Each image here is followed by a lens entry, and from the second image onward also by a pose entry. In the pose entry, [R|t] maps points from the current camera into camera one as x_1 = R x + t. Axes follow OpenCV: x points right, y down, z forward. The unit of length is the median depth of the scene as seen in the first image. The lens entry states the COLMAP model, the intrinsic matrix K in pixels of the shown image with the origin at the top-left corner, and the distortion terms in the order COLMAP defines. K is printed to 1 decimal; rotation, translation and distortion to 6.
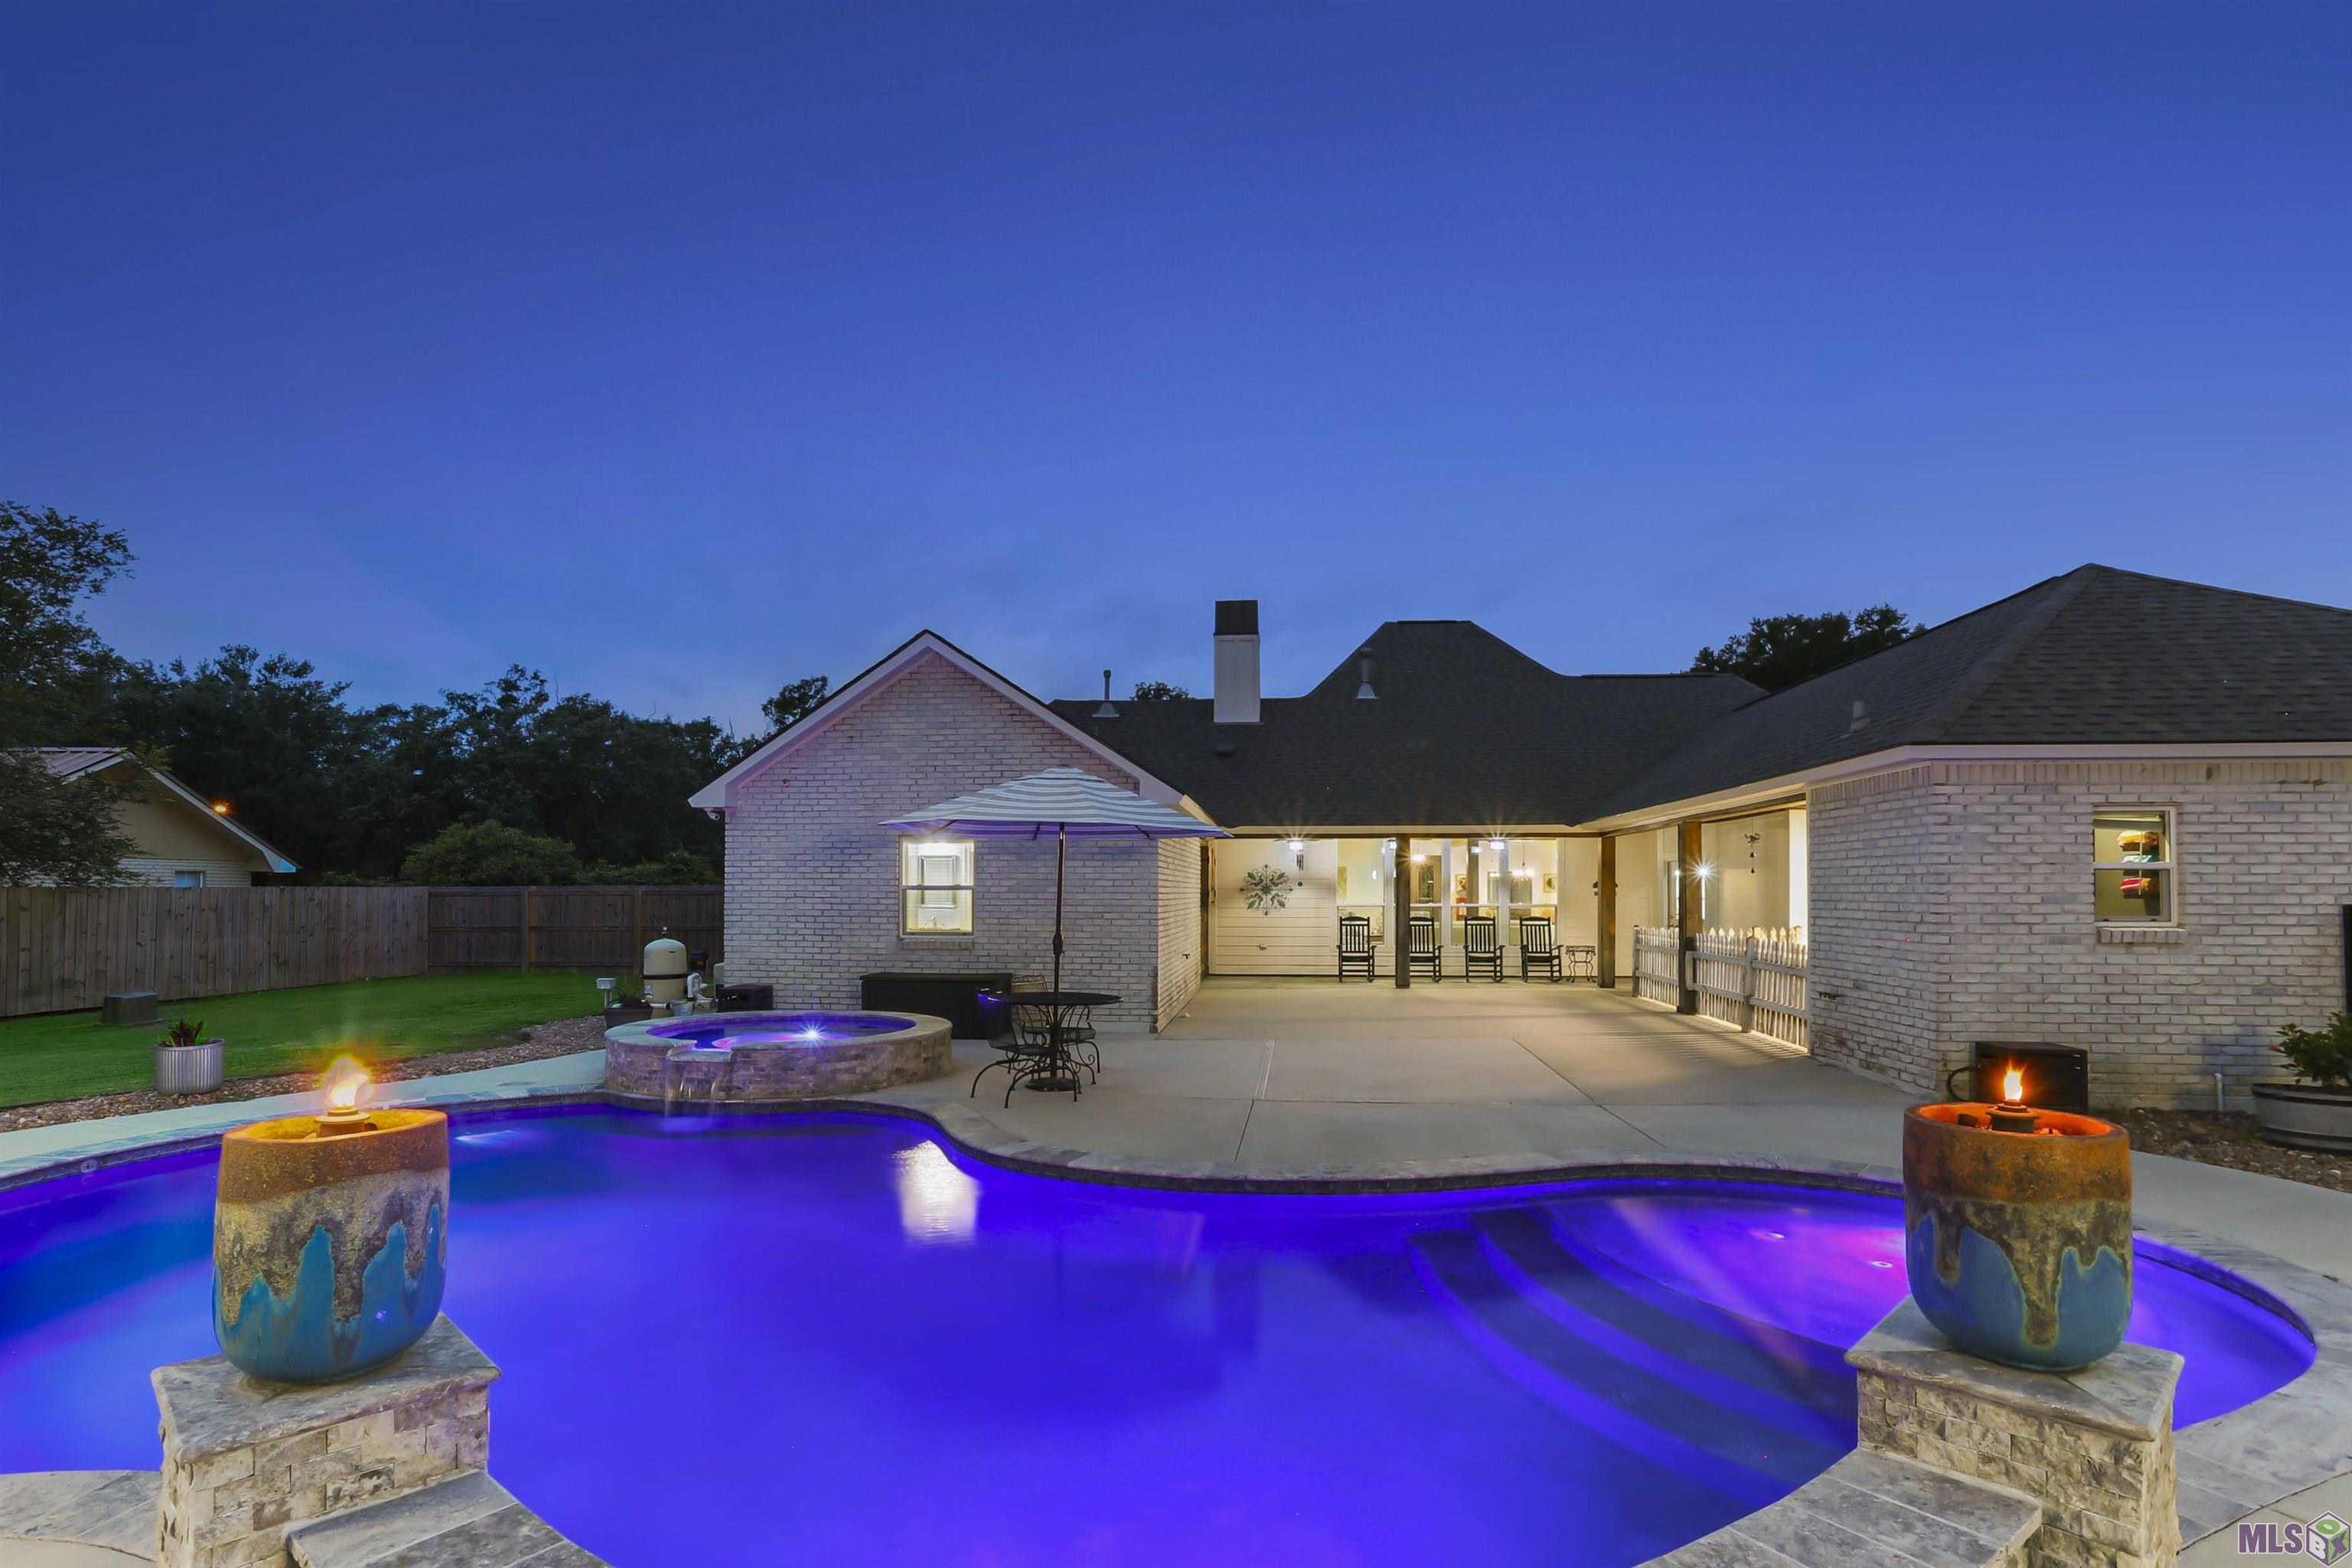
lens RADIAL K [[1101.1, 0, 1170.6], [0, 1101.1, 881.2], [0, 0, 1]] dist [-0.032399, 0.019996]
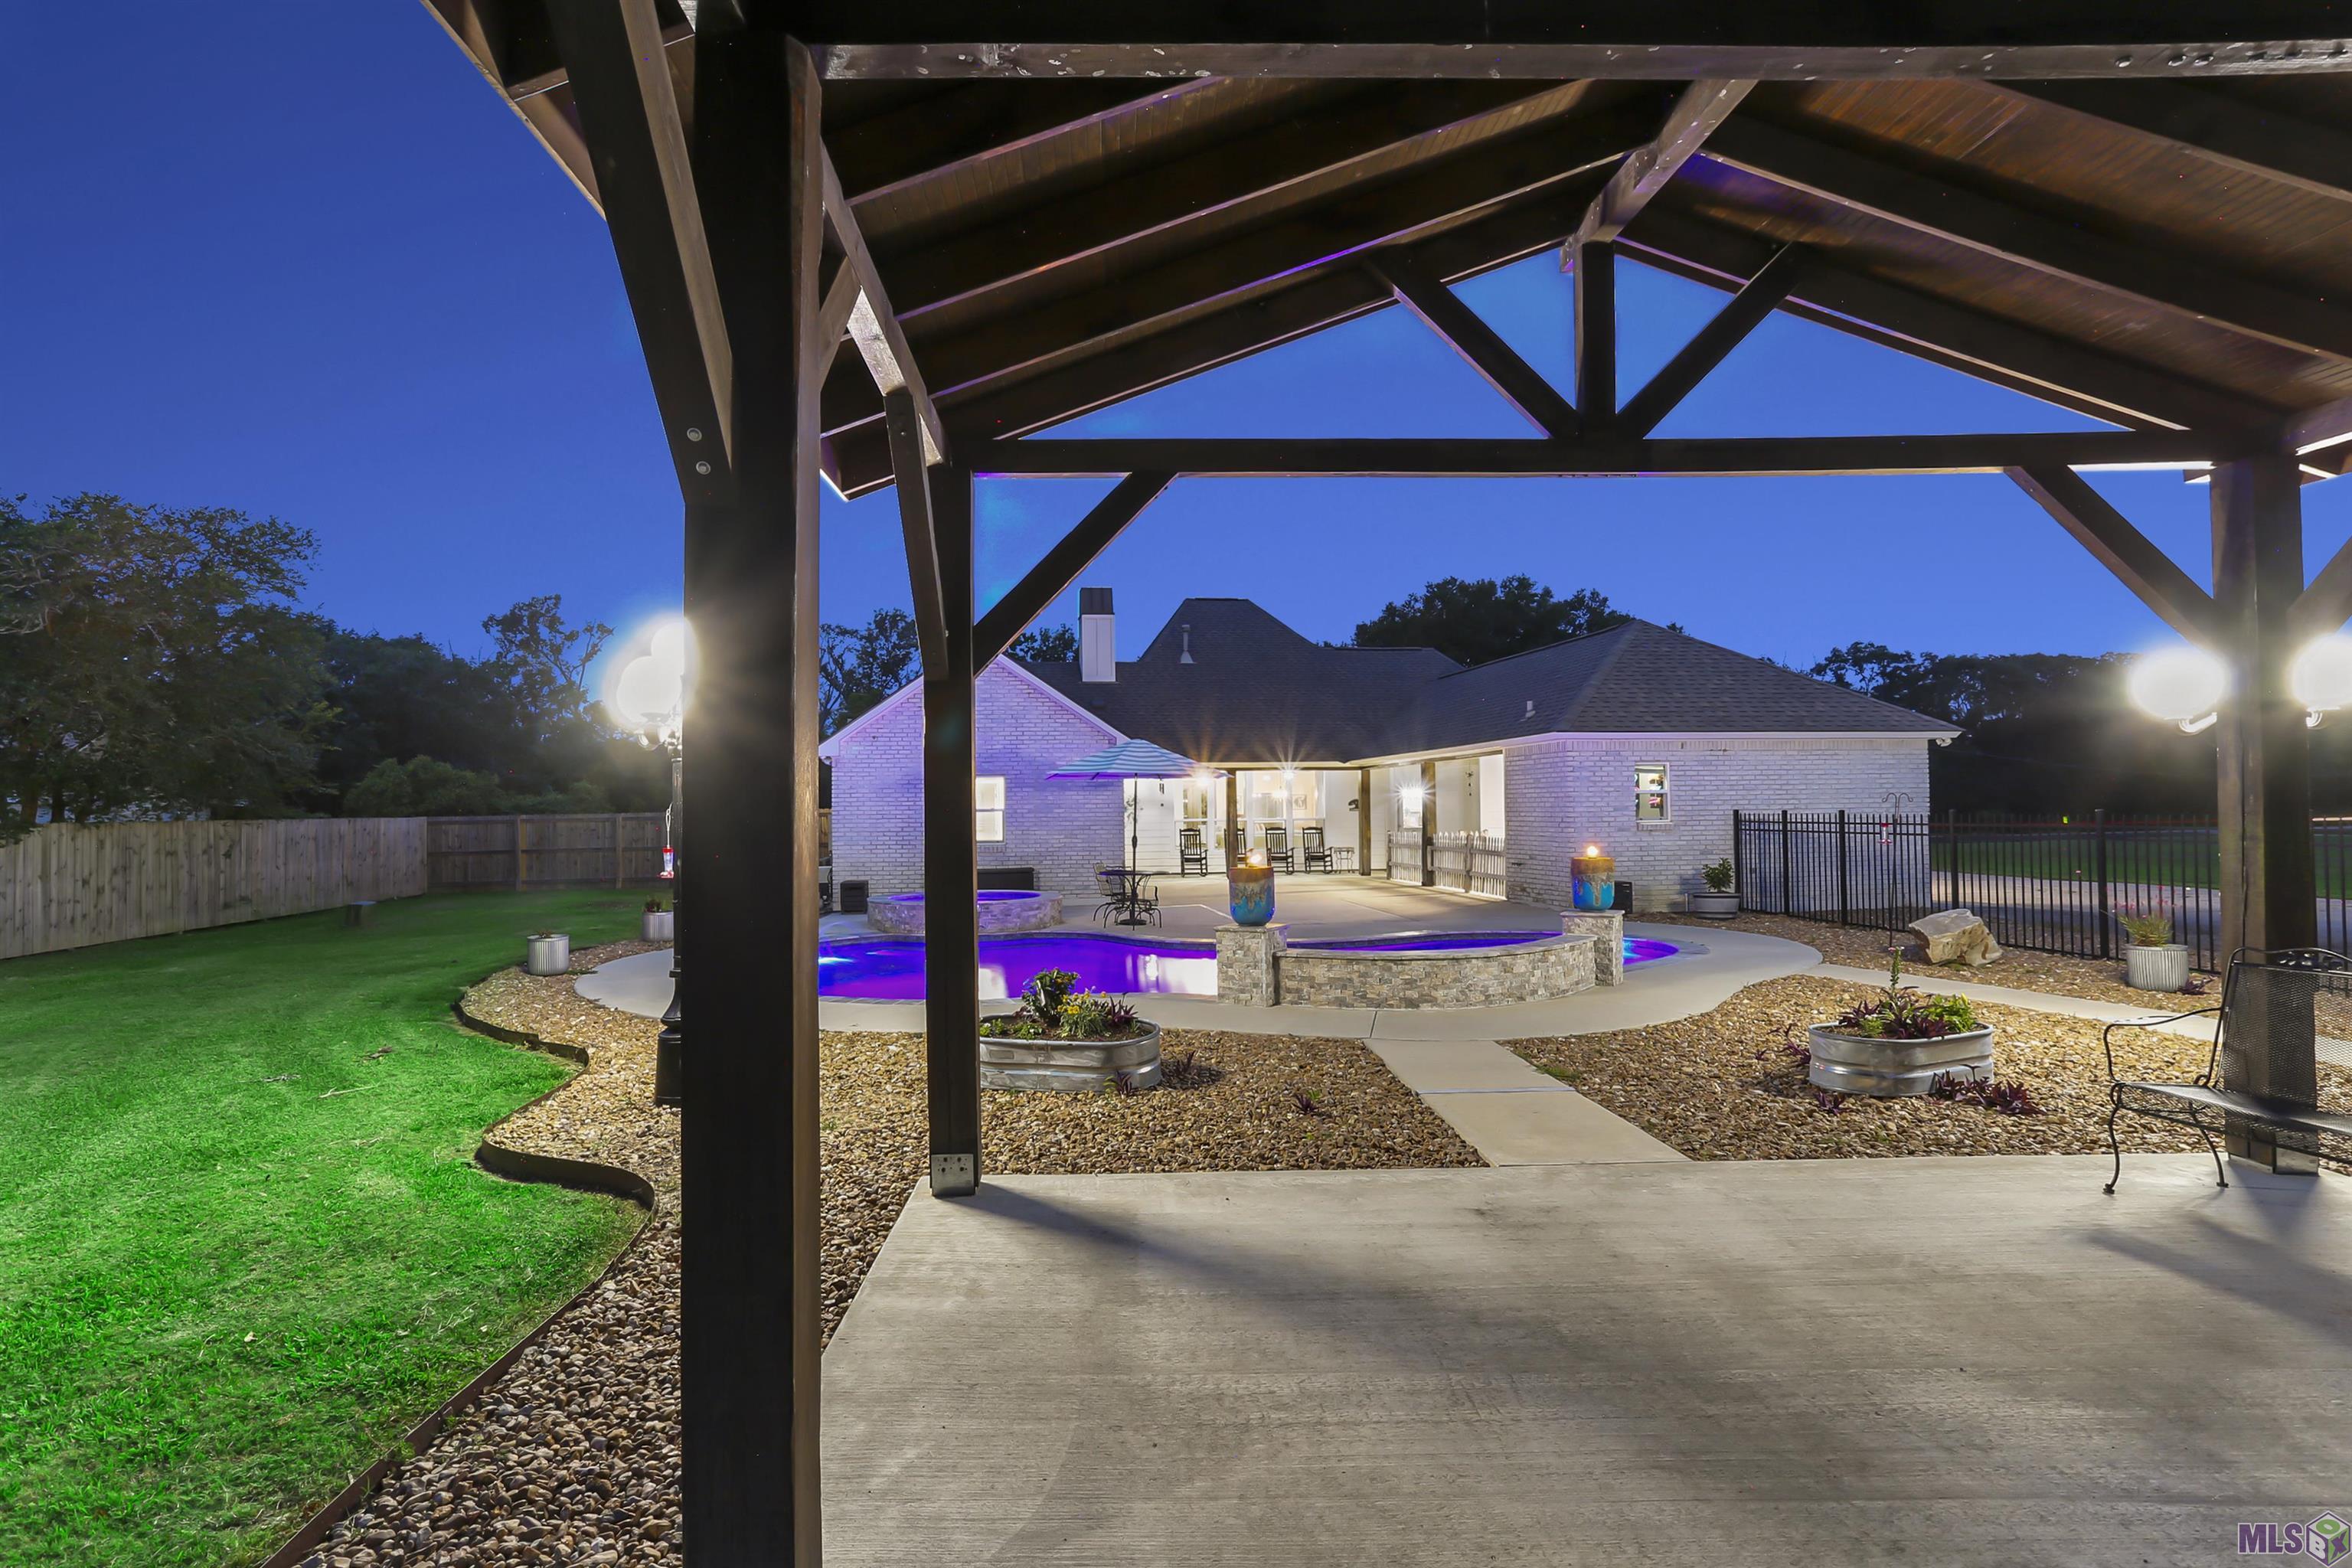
lens RADIAL K [[1226.8, 0, 1168.9], [0, 1226.8, 812.0], [0, 0, 1]] dist [-0.052109, 0.000447]
pose [[0.953048, -0.013386, 0.302524, -0.328273], [0.010533, 0.999883, 0.011060, -0.005520], [-0.302637, -0.007354, 0.953077, -0.443979]]
